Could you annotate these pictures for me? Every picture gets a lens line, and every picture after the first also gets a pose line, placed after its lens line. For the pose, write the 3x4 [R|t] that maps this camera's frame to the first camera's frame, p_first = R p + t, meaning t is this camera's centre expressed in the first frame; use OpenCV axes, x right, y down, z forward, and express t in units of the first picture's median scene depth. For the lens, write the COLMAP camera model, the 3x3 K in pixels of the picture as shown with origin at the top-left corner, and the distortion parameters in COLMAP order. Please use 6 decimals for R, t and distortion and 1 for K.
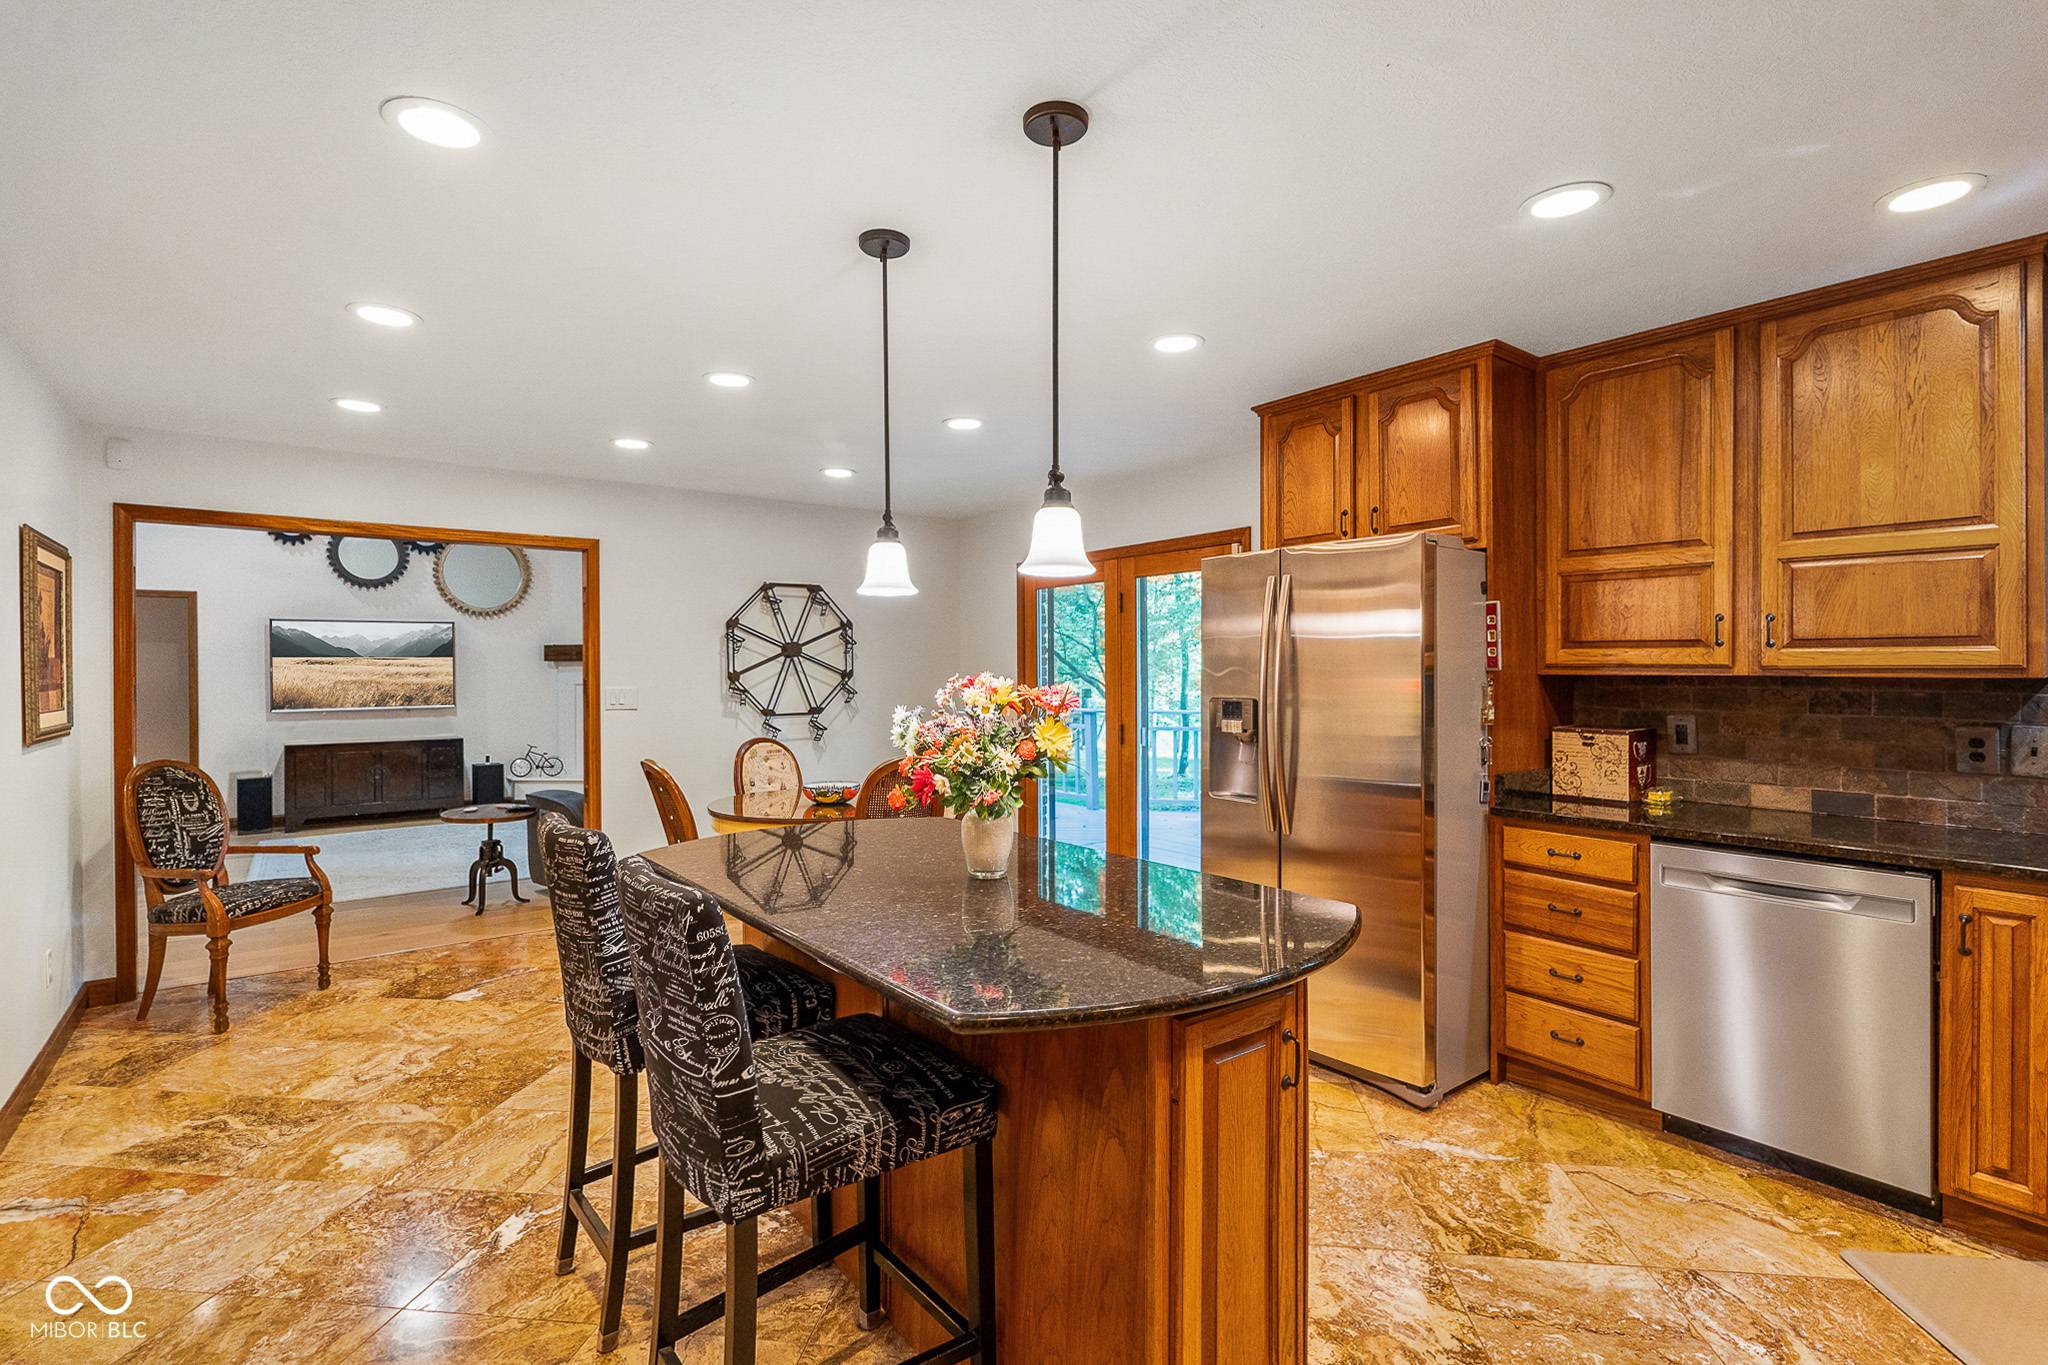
lens RADIAL K [[985.5, 0, 1029.7], [0, 985.5, 664.7], [0, 0, 1]] dist [-0.011236, 0.003919]
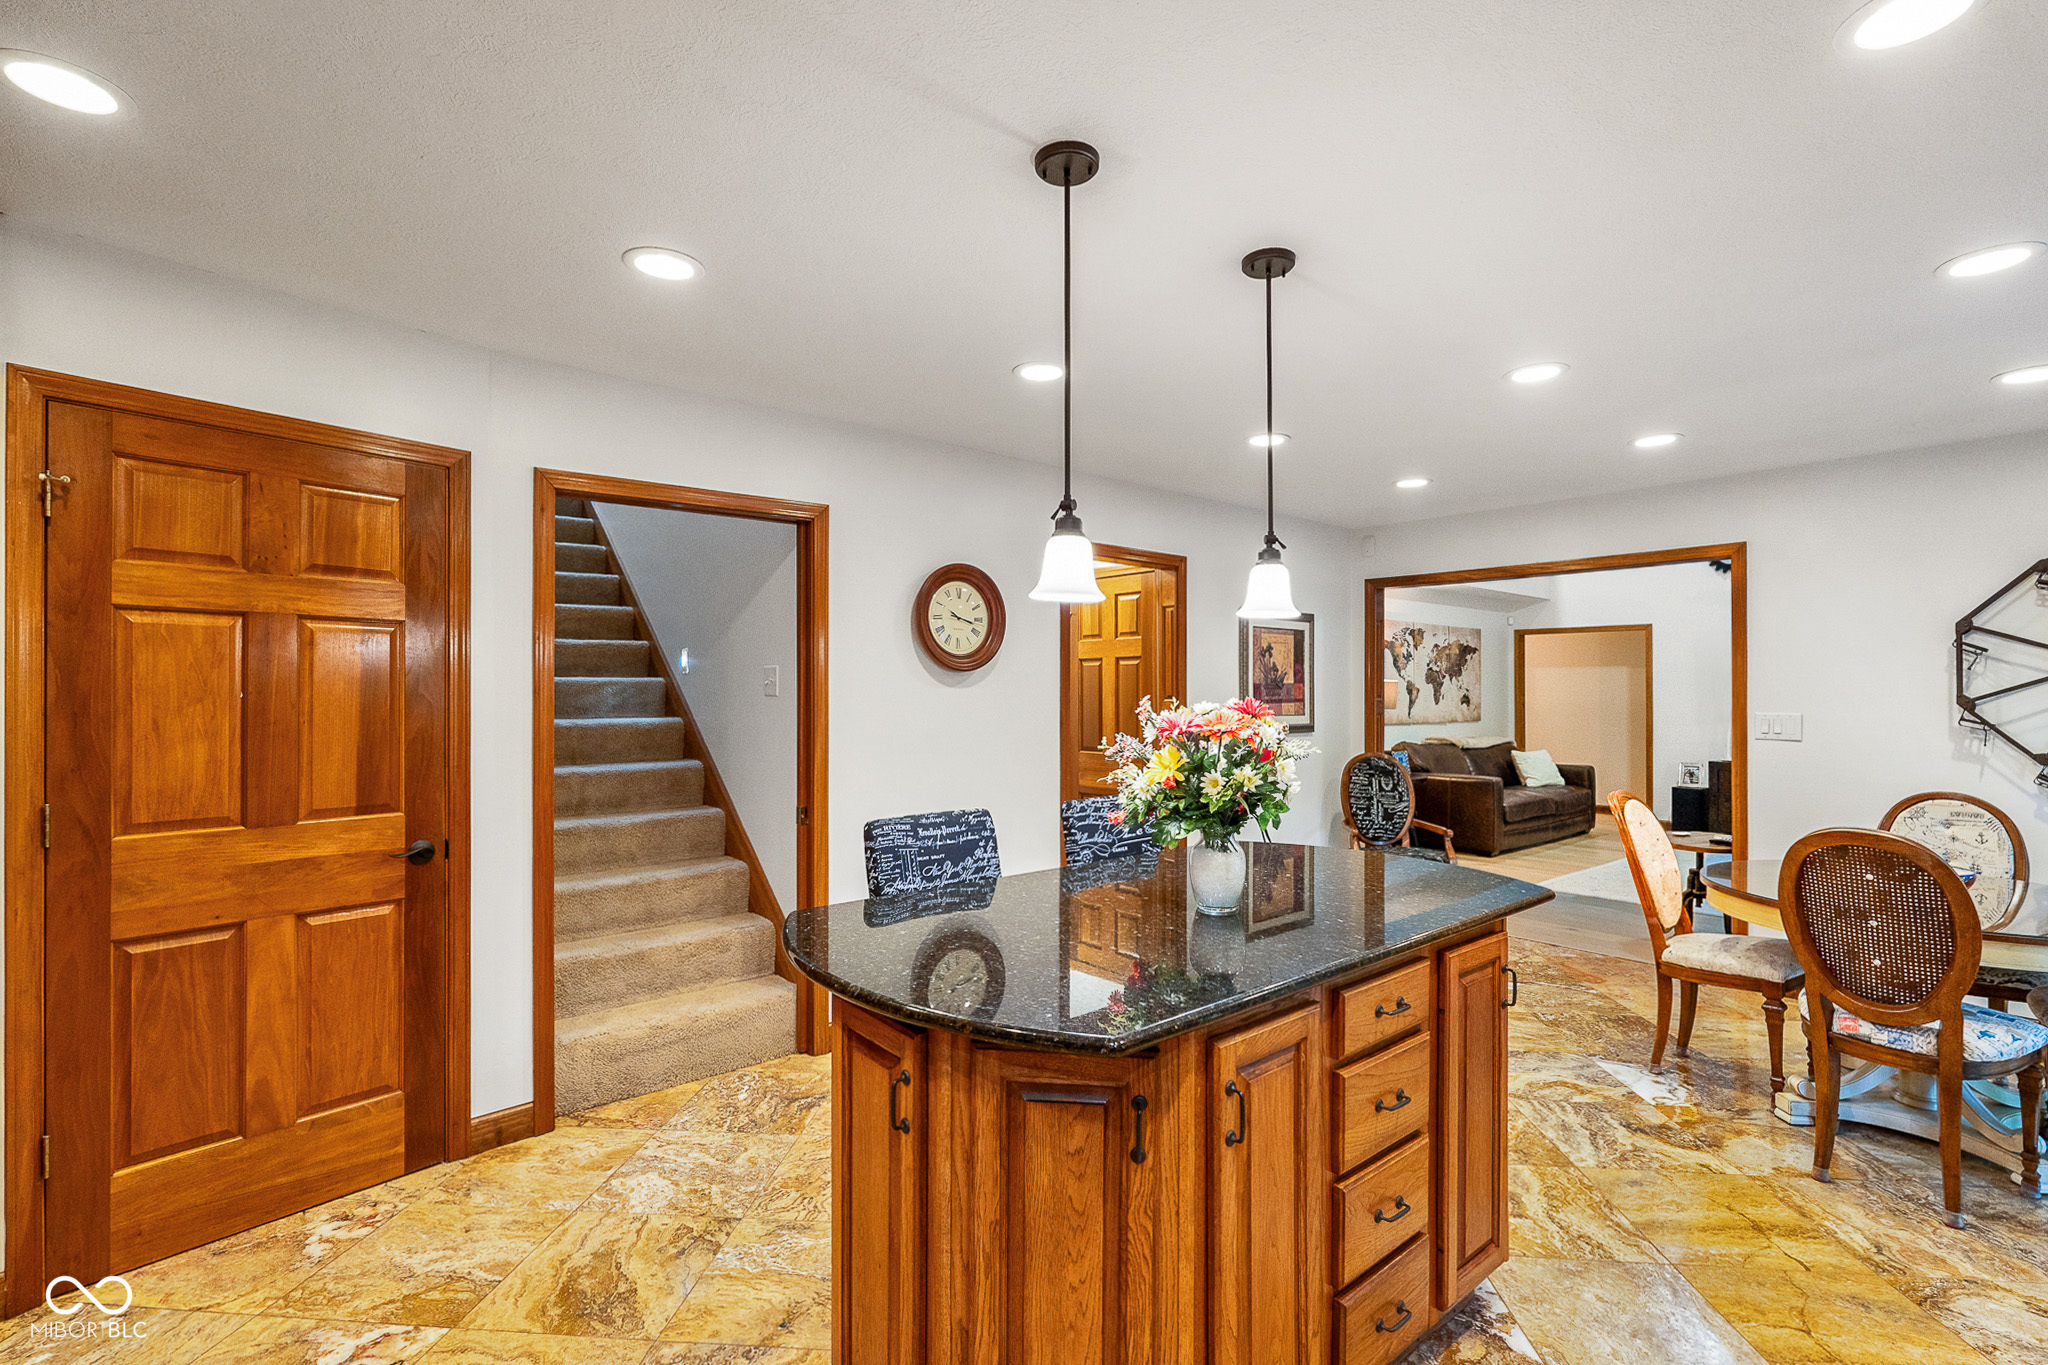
lens RADIAL K [[922.5, 0, 1019.8], [0, 922.5, 684.2], [0, 0, 1]] dist [-0.002550, -0.000615]
pose [[0.041401, -0.001835, -0.999141, 0.324248], [0.000732, 0.999998, -0.001807, -0.000845], [0.999142, -0.000657, 0.041402, 0.299823]]
